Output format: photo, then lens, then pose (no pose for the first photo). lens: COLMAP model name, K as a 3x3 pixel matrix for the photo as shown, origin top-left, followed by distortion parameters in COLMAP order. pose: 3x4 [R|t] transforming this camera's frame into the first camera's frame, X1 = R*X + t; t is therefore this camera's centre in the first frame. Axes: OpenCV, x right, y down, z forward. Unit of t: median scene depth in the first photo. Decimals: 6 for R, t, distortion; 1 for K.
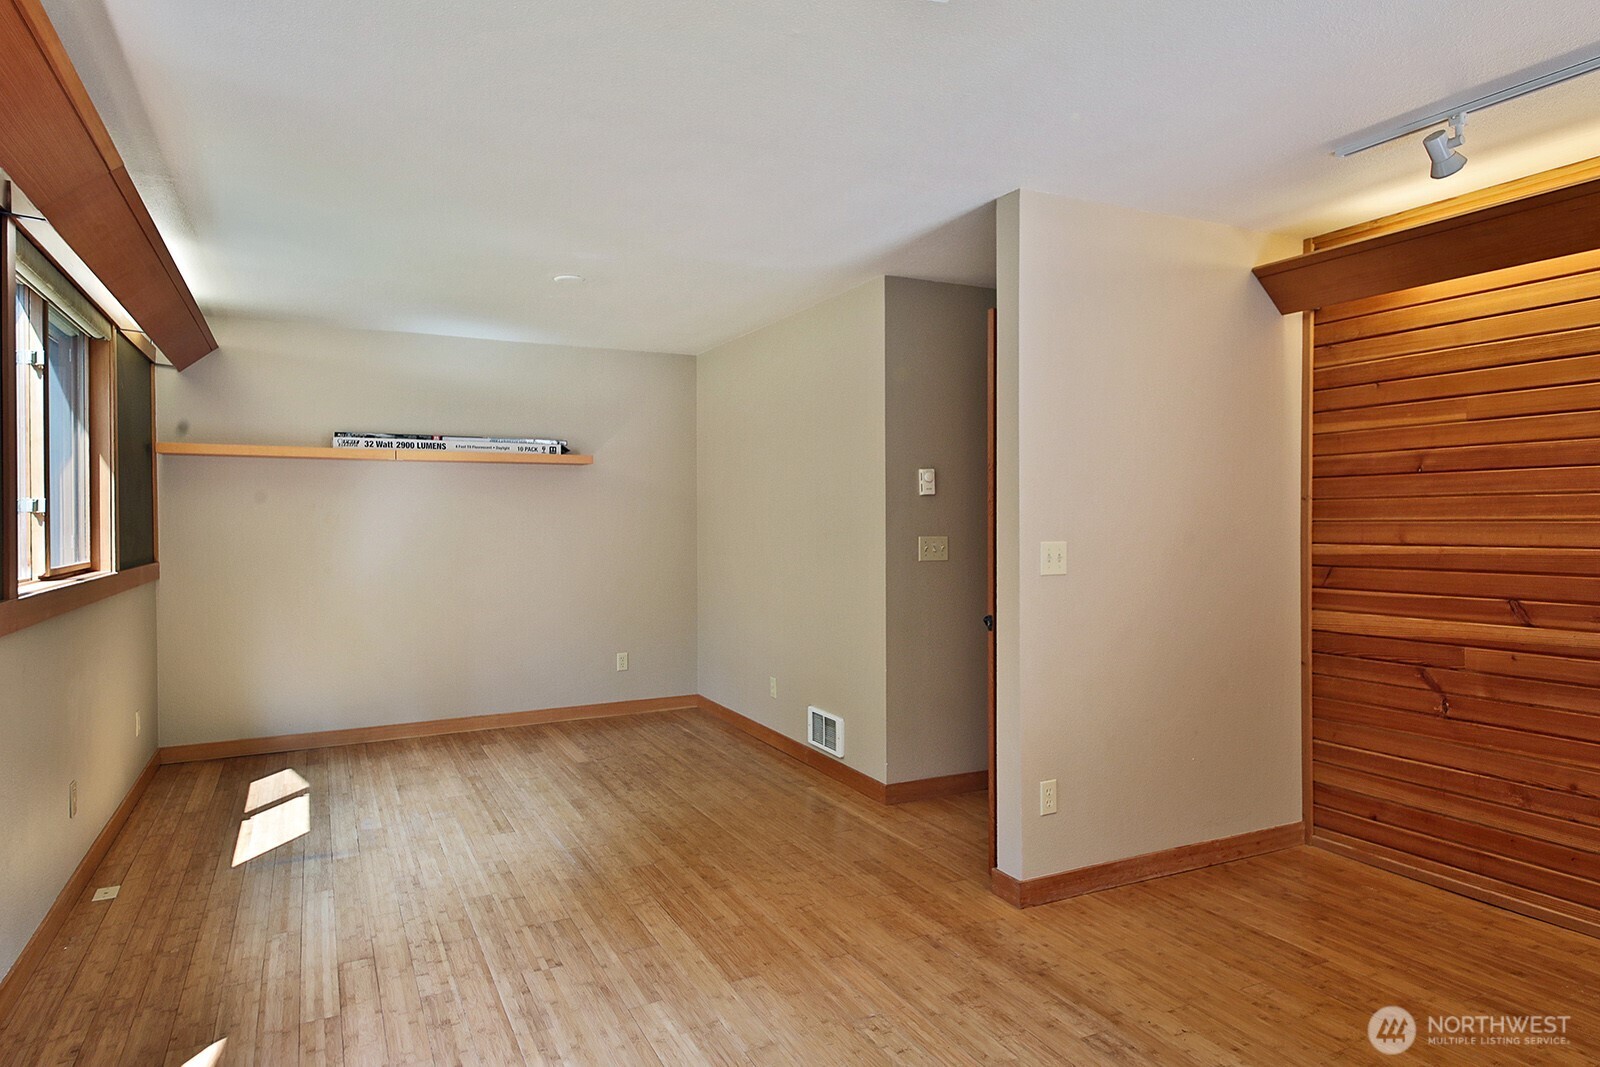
lens RADIAL K [[954.0, 0, 800.9], [0, 954.0, 527.1], [0, 0, 1]] dist [0.036798, -0.012565]
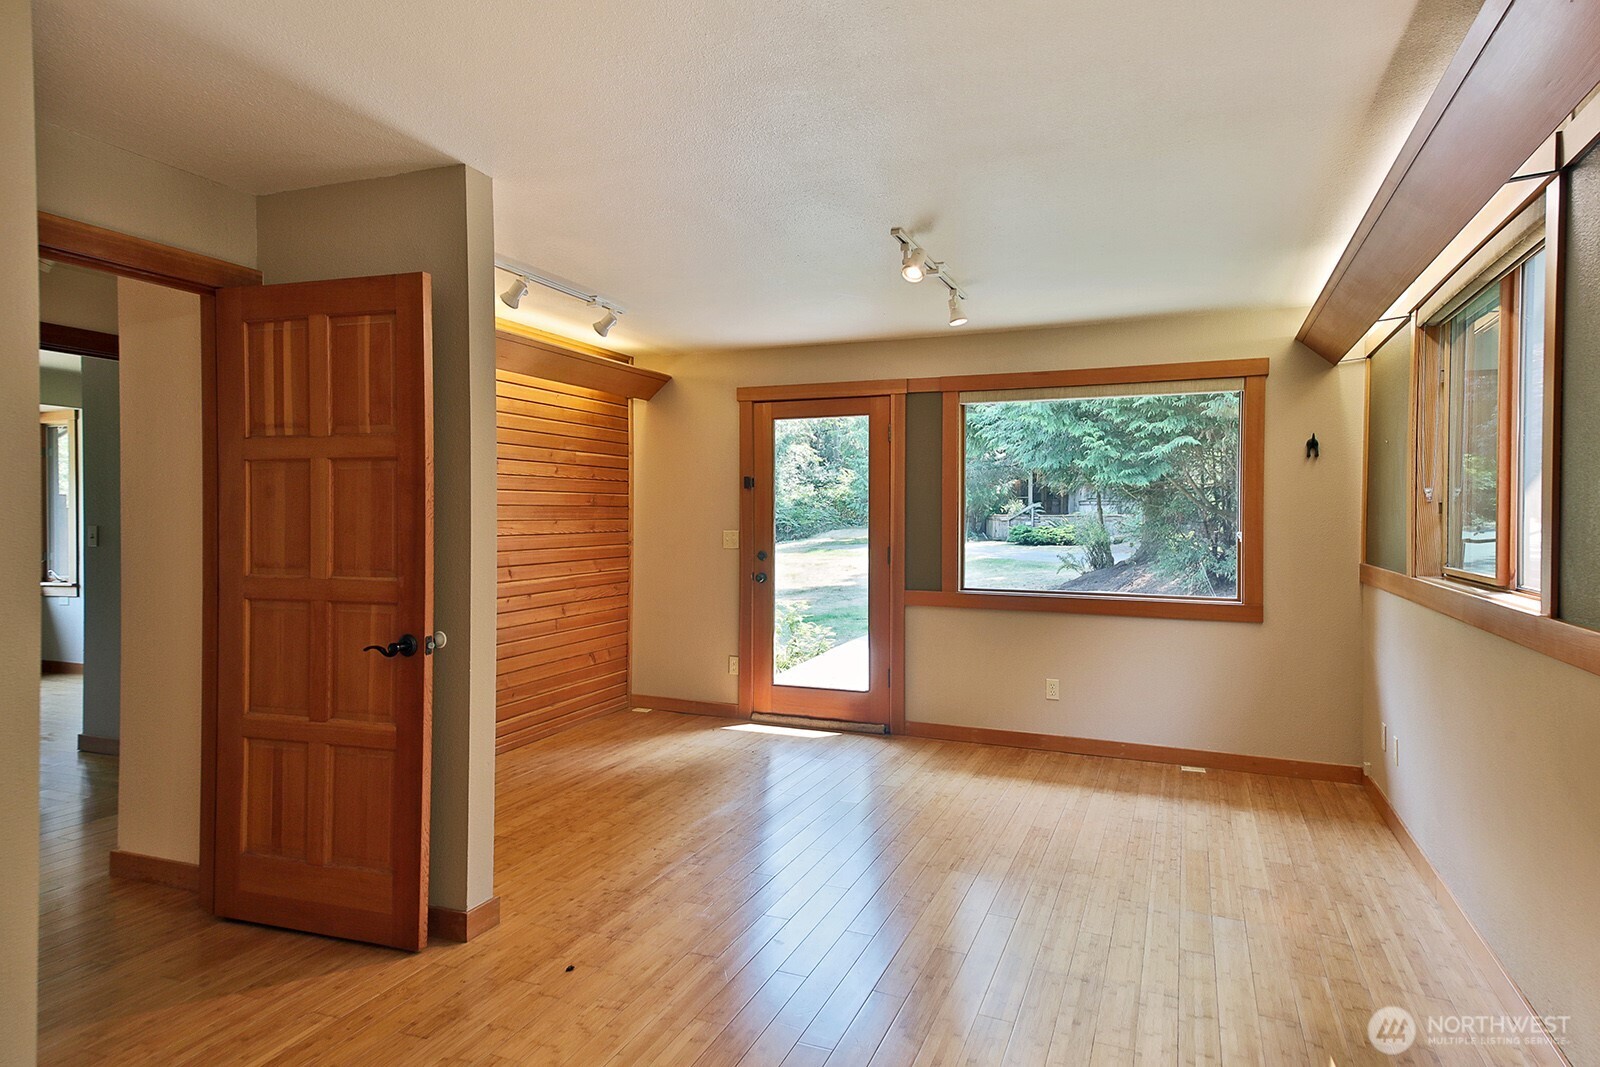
lens RADIAL K [[954.0, 0, 799.4], [0, 954.0, 528.3], [0, 0, 1]] dist [0.036798, -0.012565]
pose [[-0.661350, -0.004382, 0.750065, -0.756930], [0.012357, 0.999784, 0.016736, -0.013388], [-0.749976, 0.020337, -0.661152, 1.527068]]
